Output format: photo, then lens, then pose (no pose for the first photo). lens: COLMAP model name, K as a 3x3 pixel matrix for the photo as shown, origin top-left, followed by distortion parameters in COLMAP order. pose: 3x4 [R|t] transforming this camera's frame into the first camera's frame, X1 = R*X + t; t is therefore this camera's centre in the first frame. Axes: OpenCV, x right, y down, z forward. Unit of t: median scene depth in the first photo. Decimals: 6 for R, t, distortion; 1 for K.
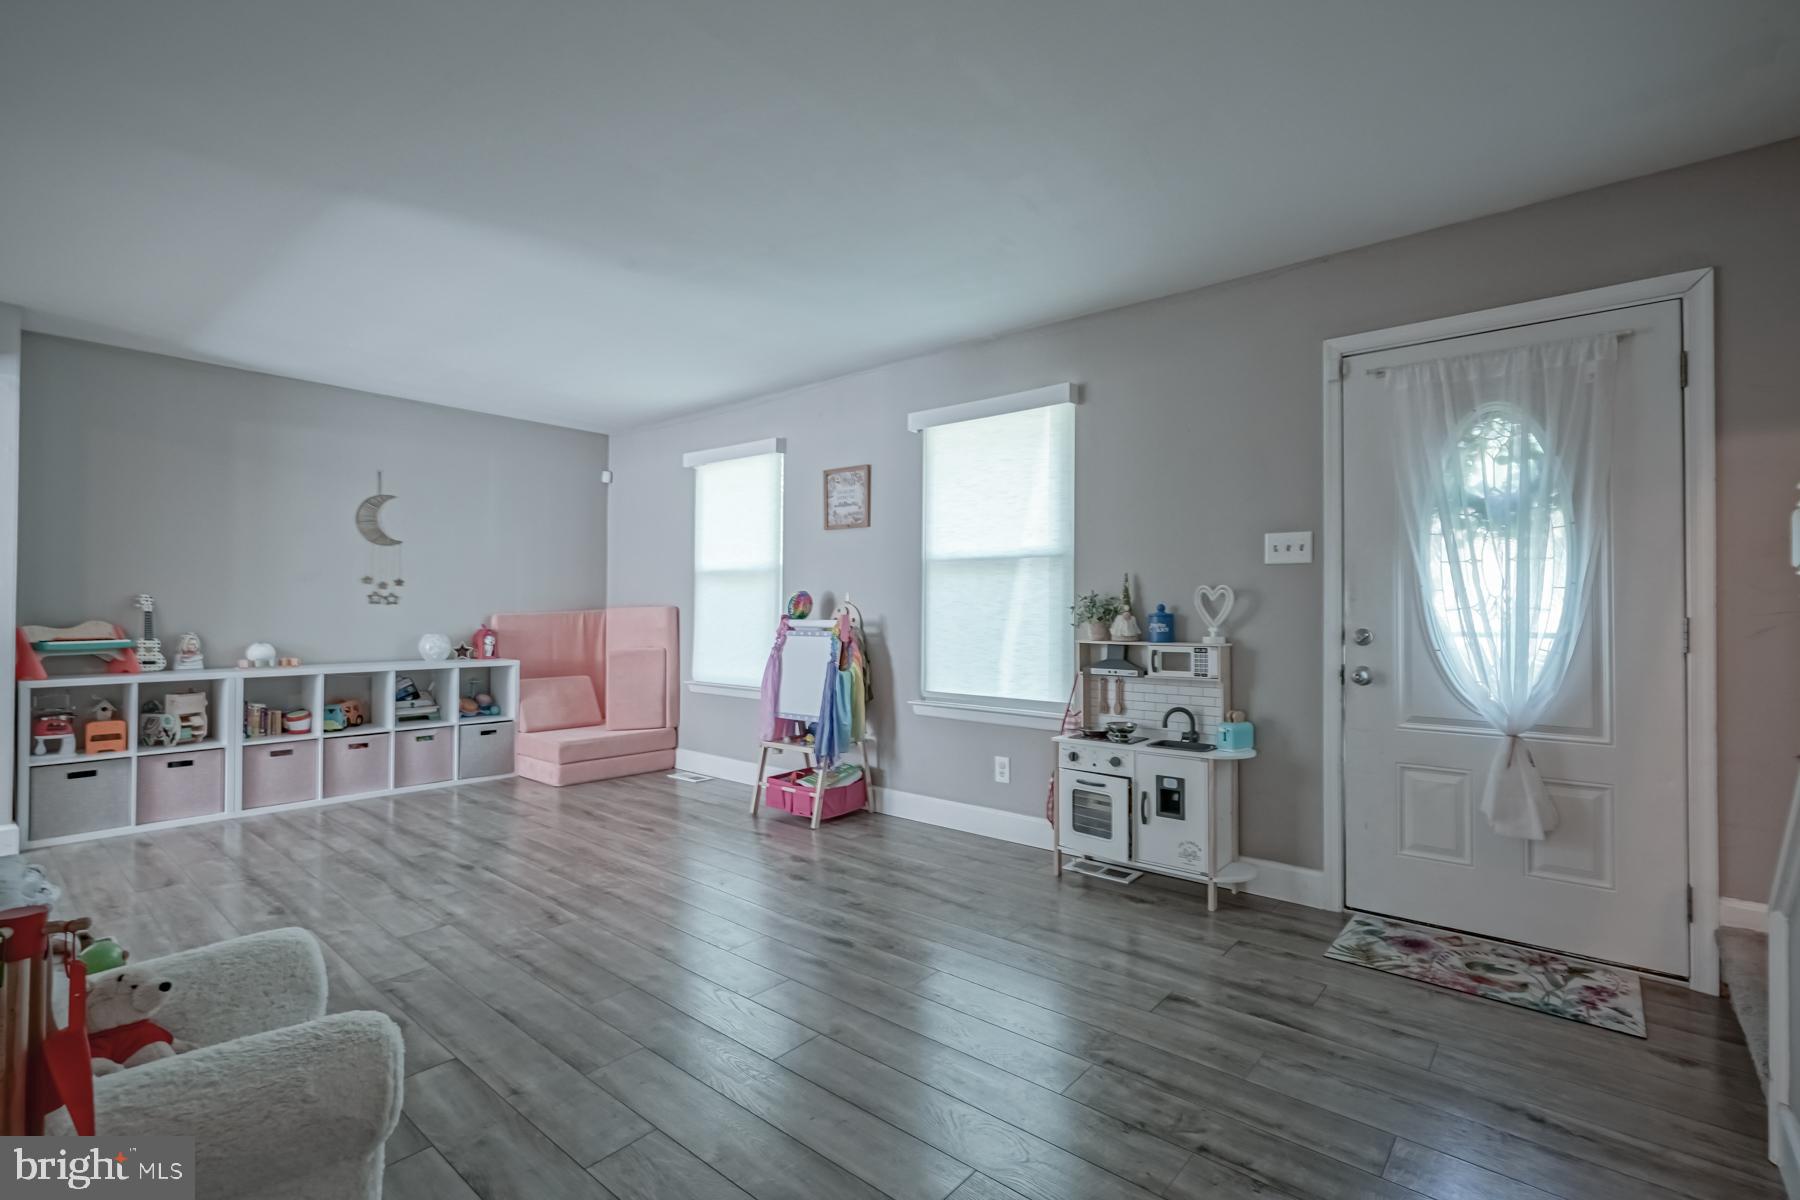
lens RADIAL K [[843.5, 0, 887.1], [0, 843.5, 601.6], [0, 0, 1]] dist [-0.007147, 0.004869]
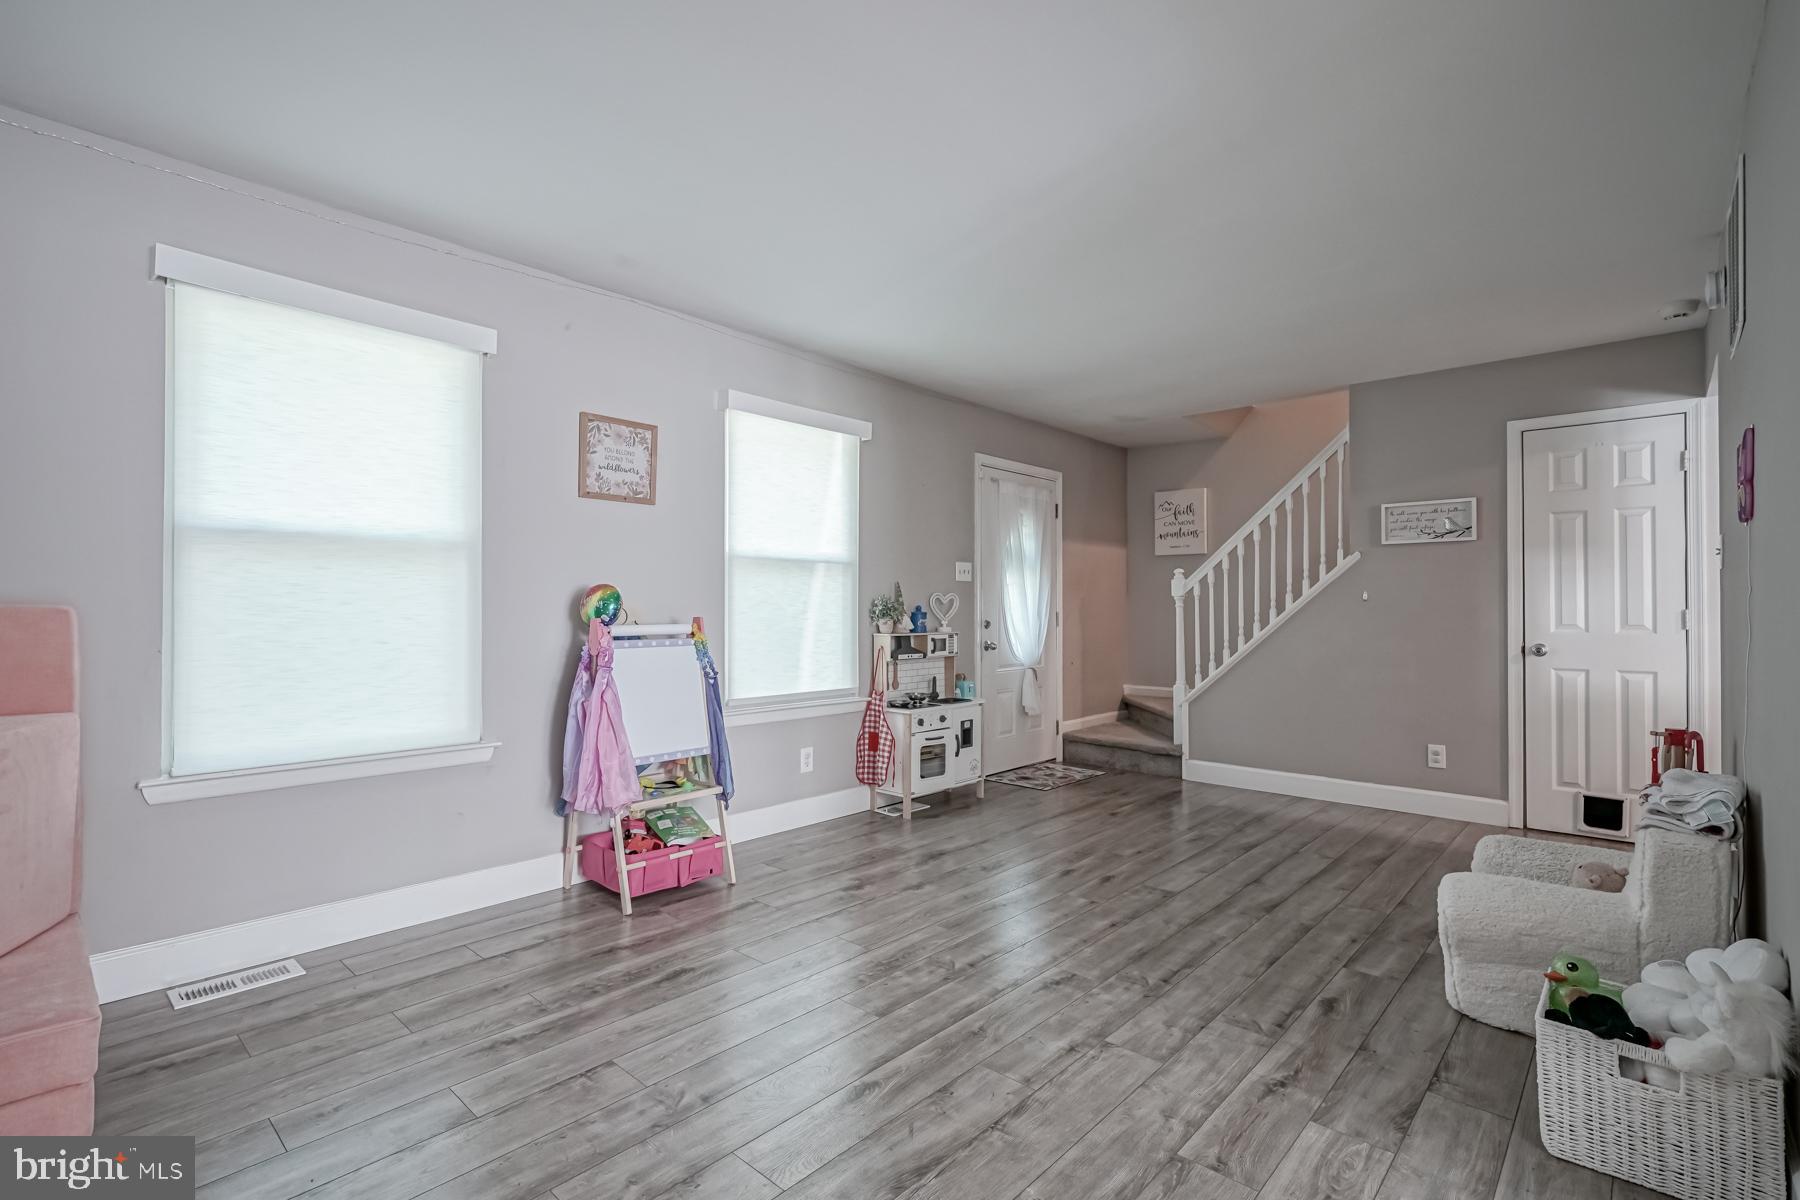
lens RADIAL K [[843.5, 0, 930.2], [0, 843.5, 596.8], [0, 0, 1]] dist [-0.007147, 0.004869]
pose [[-0.011267, 0.009236, 0.999894, -1.085148], [-0.012375, 0.999879, -0.009375, 0.001936], [-0.999860, -0.012479, -0.011152, 1.001768]]
